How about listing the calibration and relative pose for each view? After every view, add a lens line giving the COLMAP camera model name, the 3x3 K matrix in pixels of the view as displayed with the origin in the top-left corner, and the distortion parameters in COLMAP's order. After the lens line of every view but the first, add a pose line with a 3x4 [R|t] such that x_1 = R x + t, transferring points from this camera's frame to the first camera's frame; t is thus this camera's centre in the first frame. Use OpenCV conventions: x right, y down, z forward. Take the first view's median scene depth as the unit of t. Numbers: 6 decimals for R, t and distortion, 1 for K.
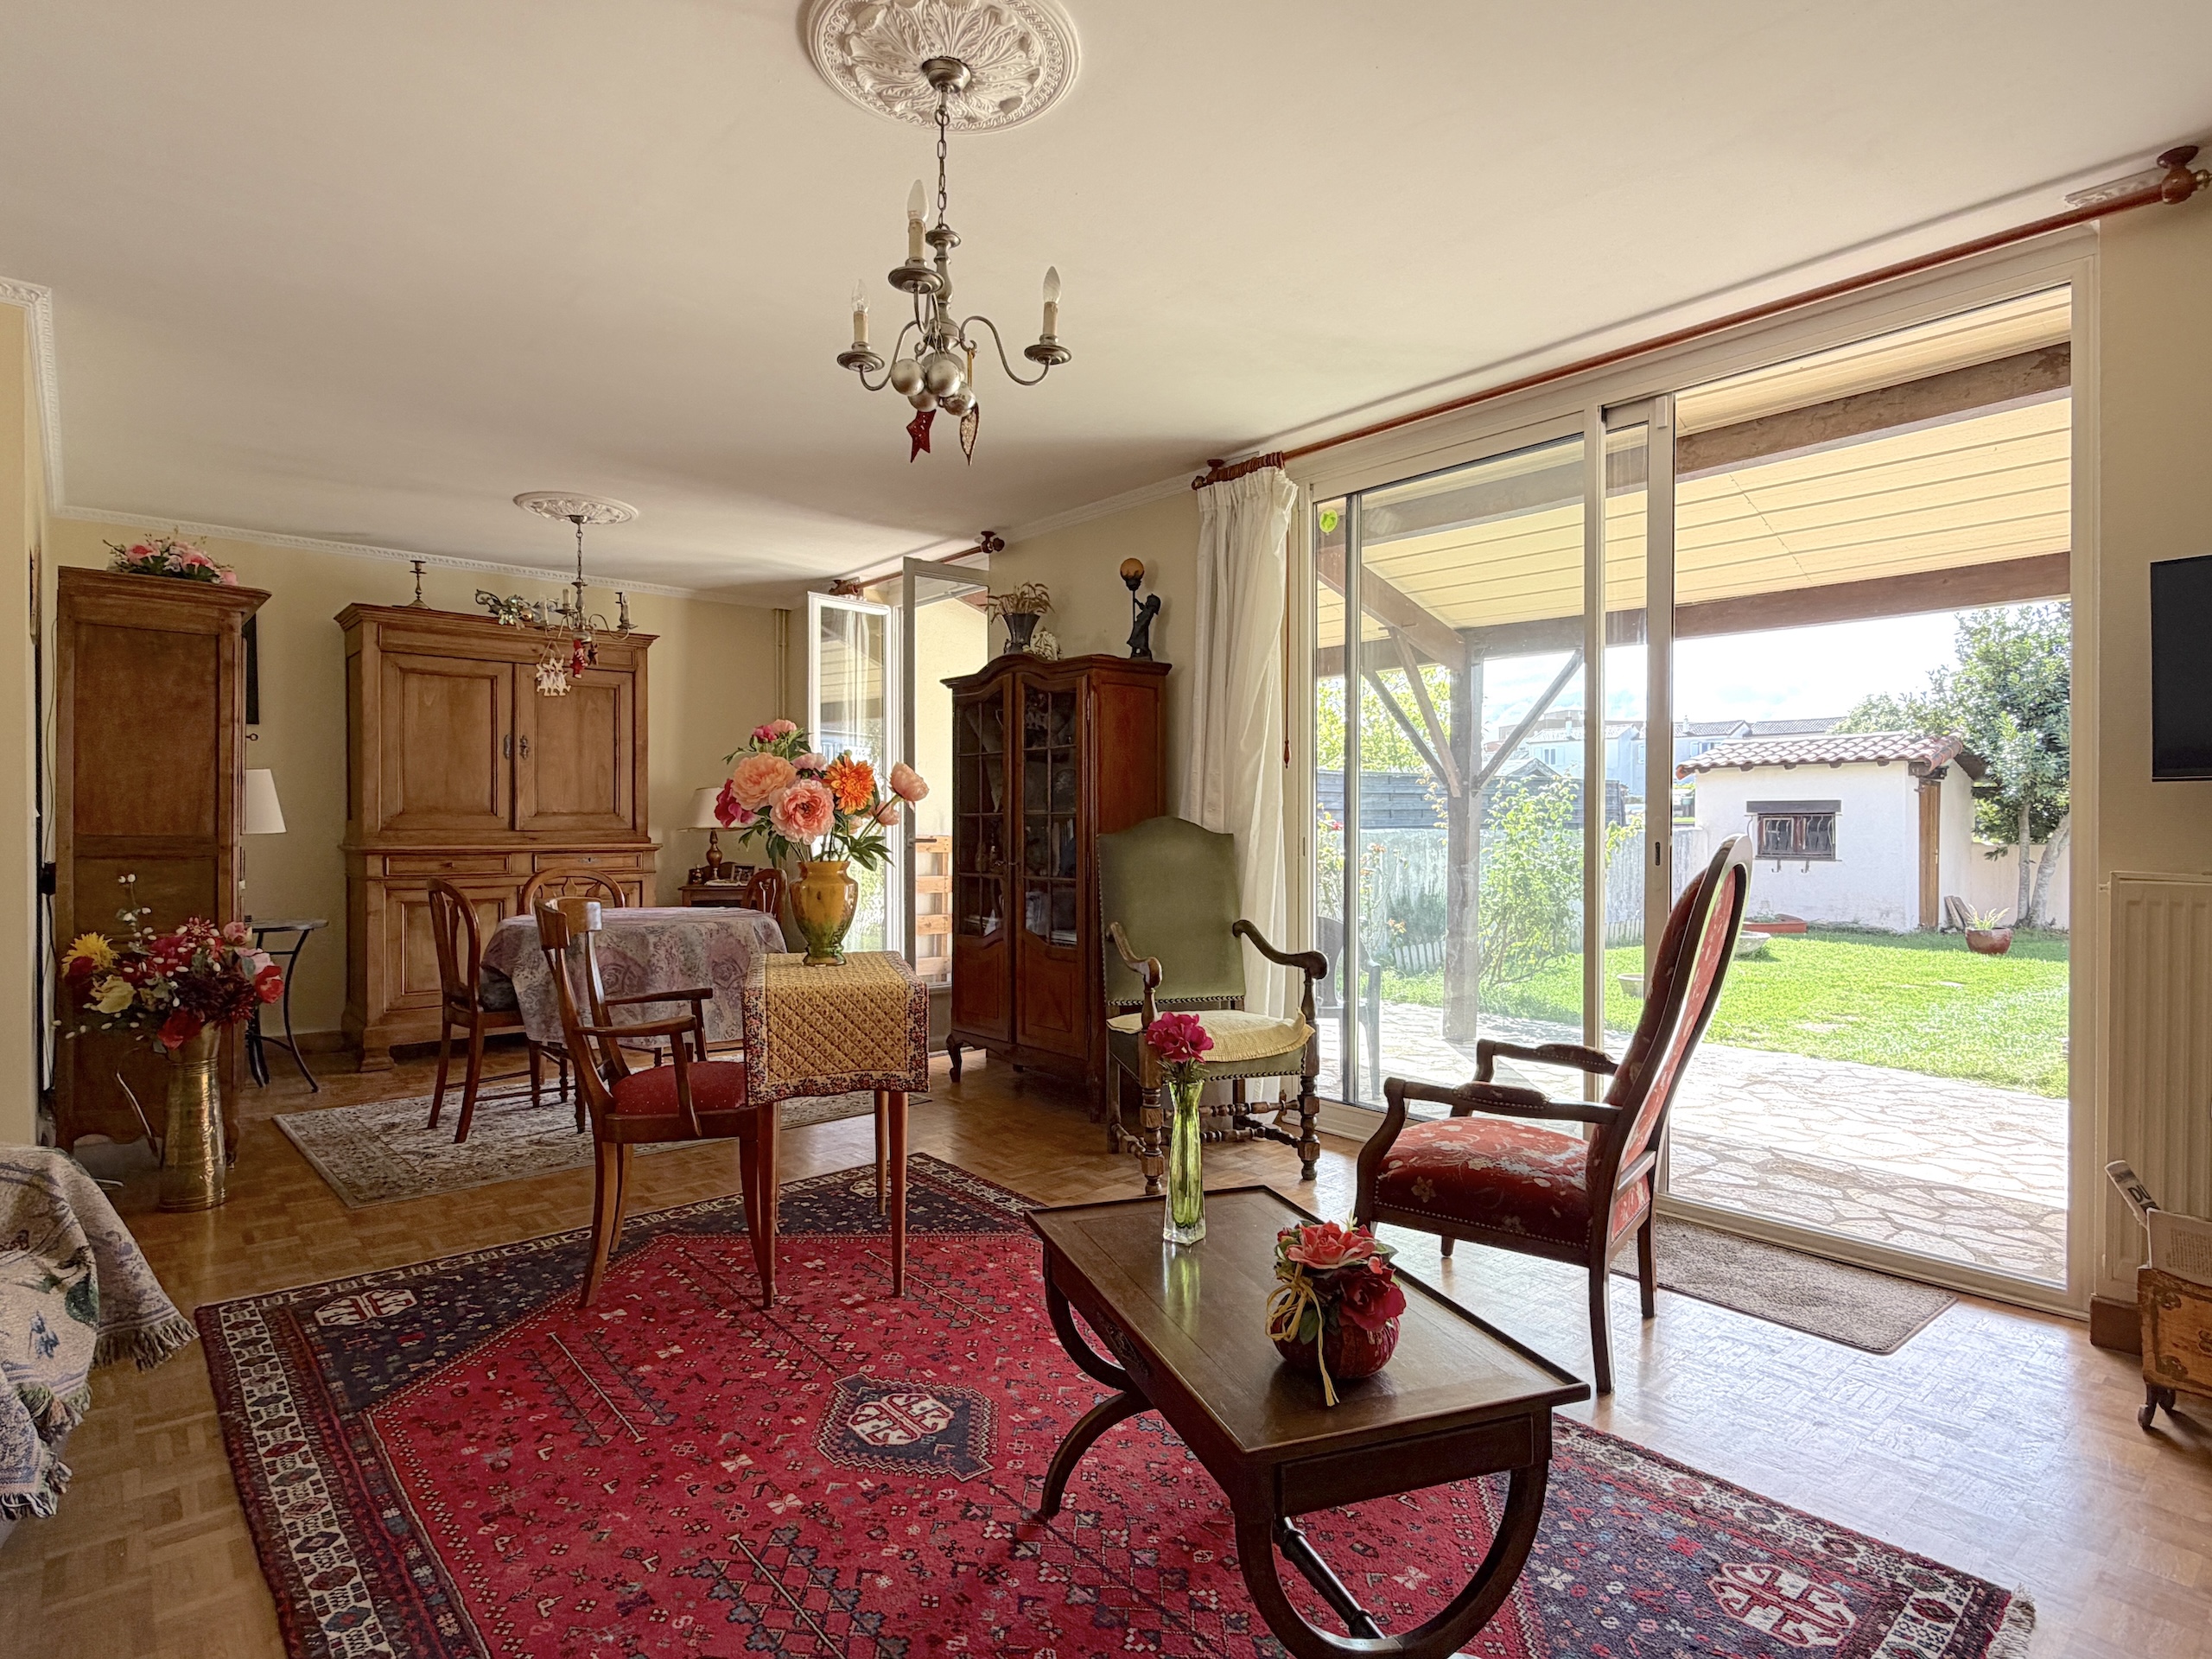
lens RADIAL K [[1167.1, 0, 1099.0], [0, 1167.1, 834.7], [0, 0, 1]] dist [-0.000100, -0.000547]
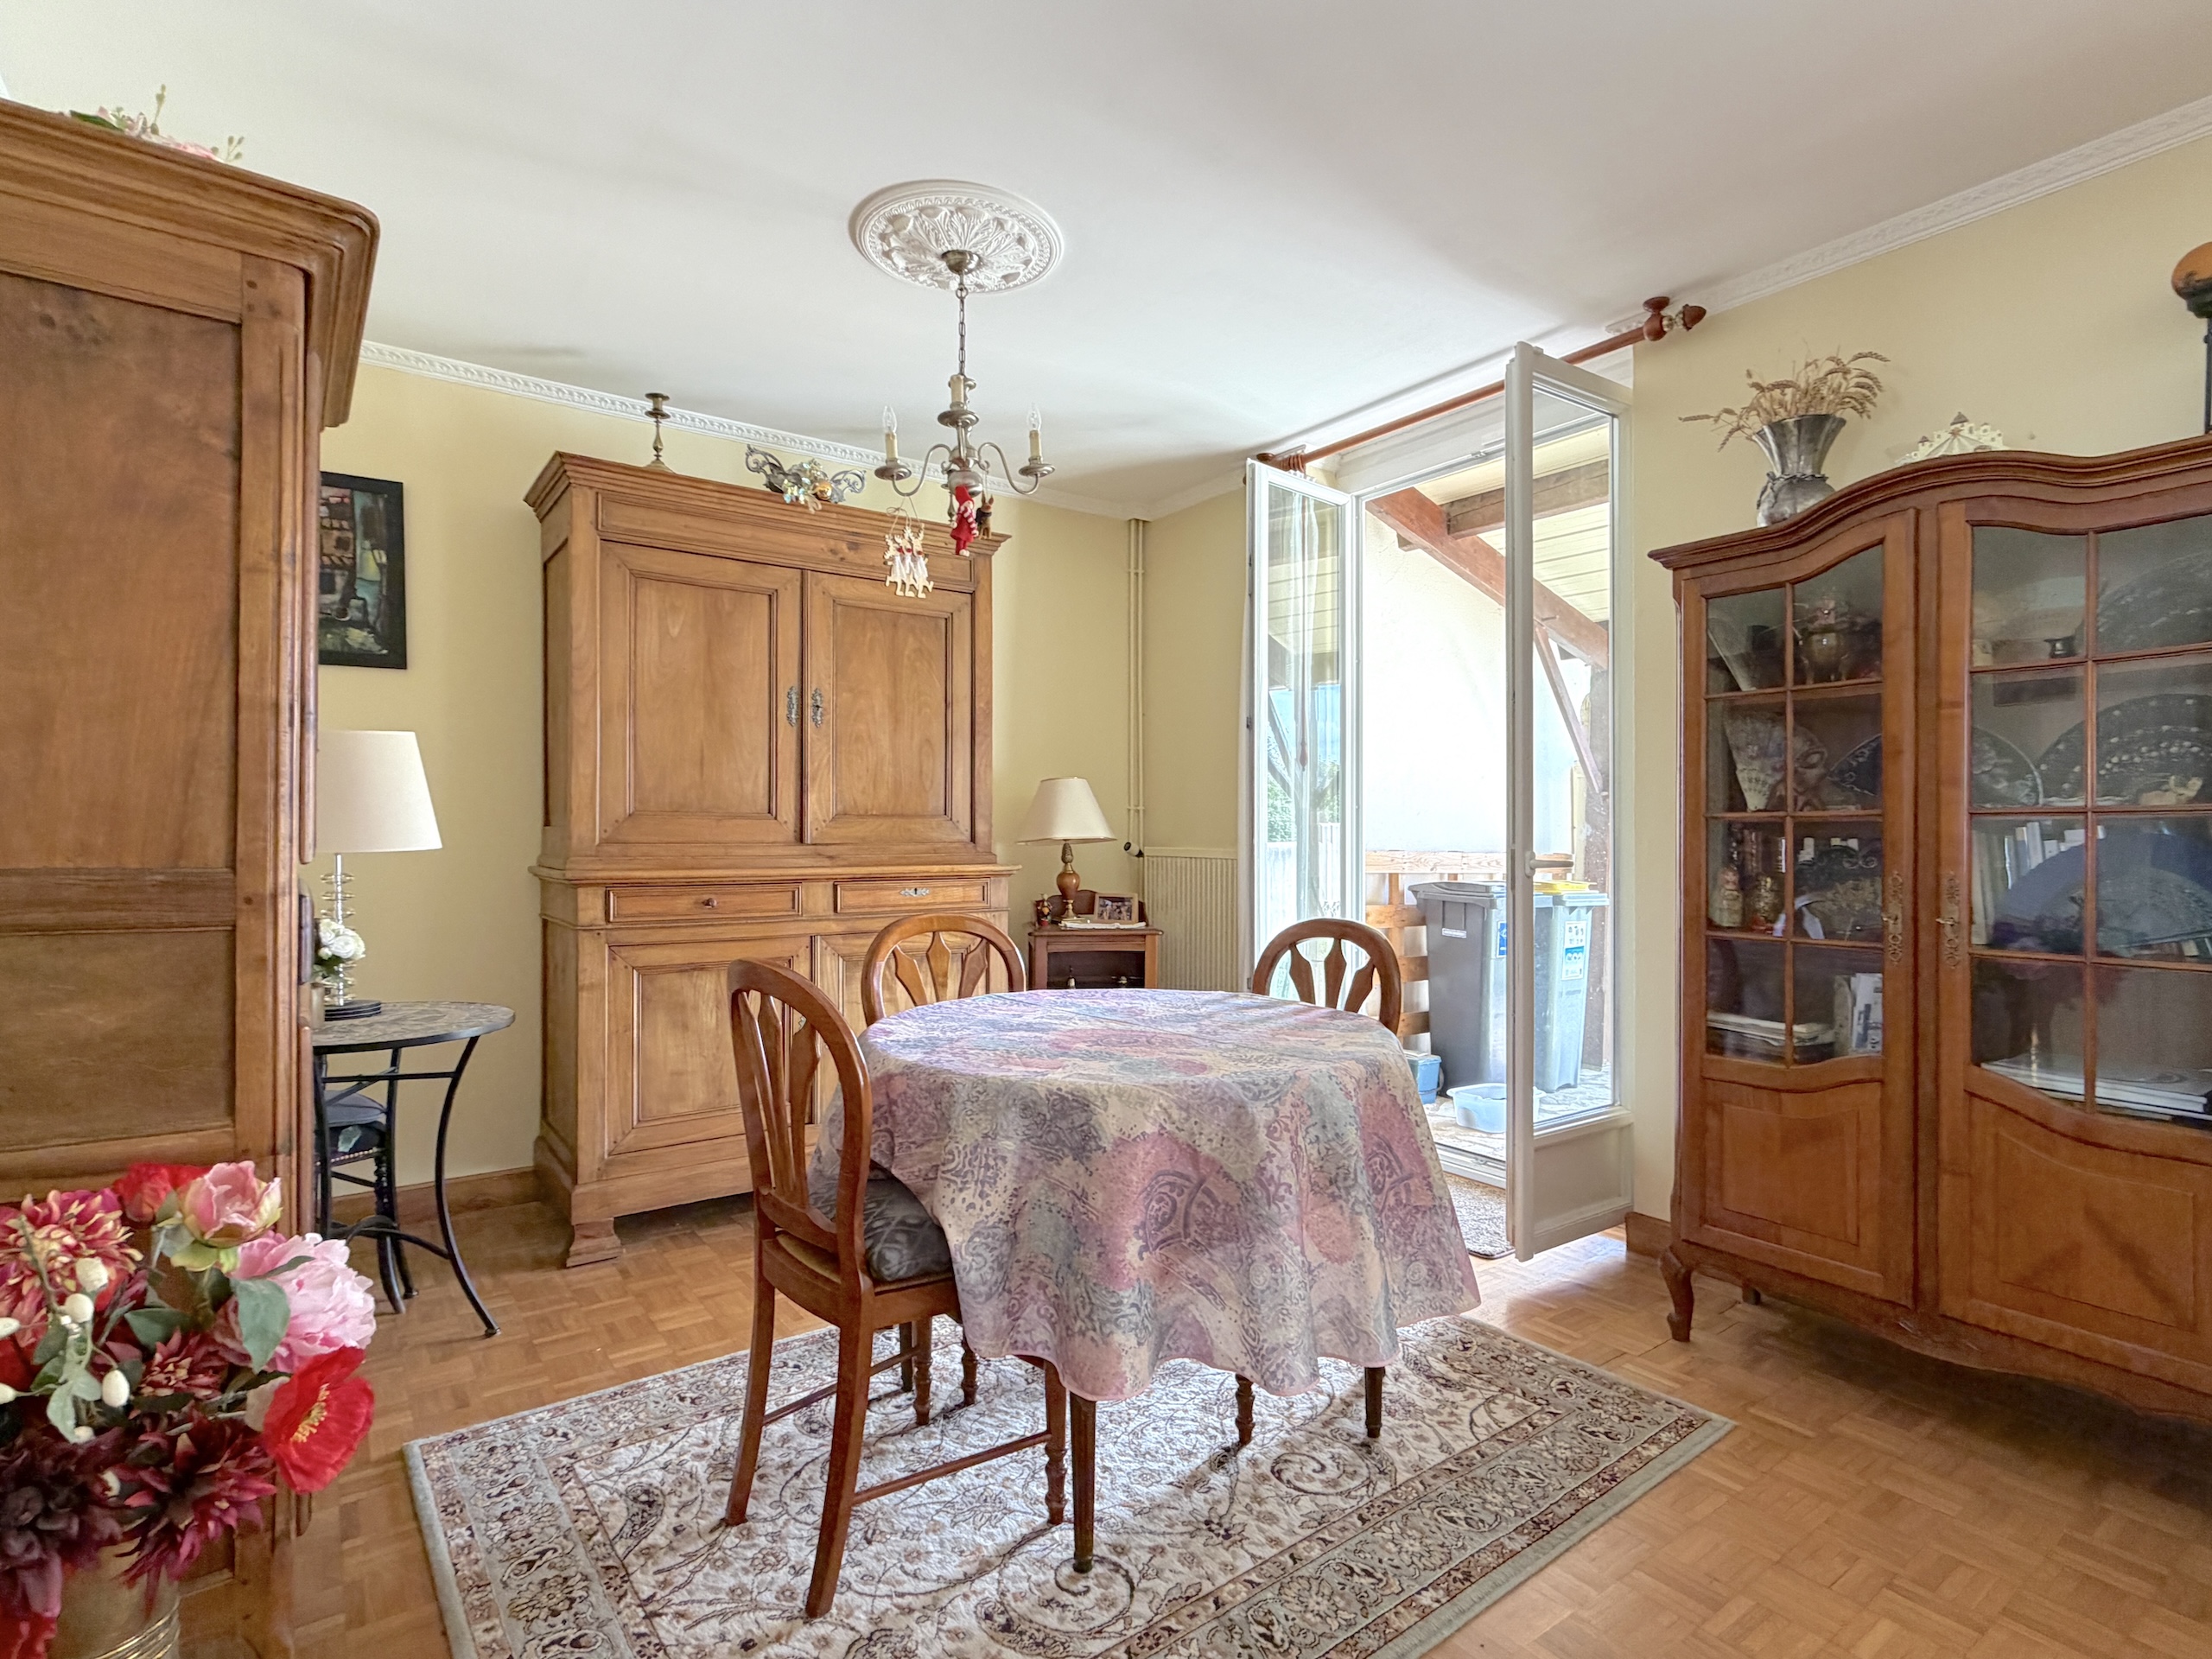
lens RADIAL K [[1103.2, 0, 1107.3], [0, 1103.2, 833.7], [0, 0, 1]] dist [-0.001812, -0.000486]
pose [[0.996188, -0.000143, -0.087231, -0.310259], [-0.000456, 0.999976, -0.006849, -0.005337], [0.087229, 0.006863, 0.996165, 0.466161]]
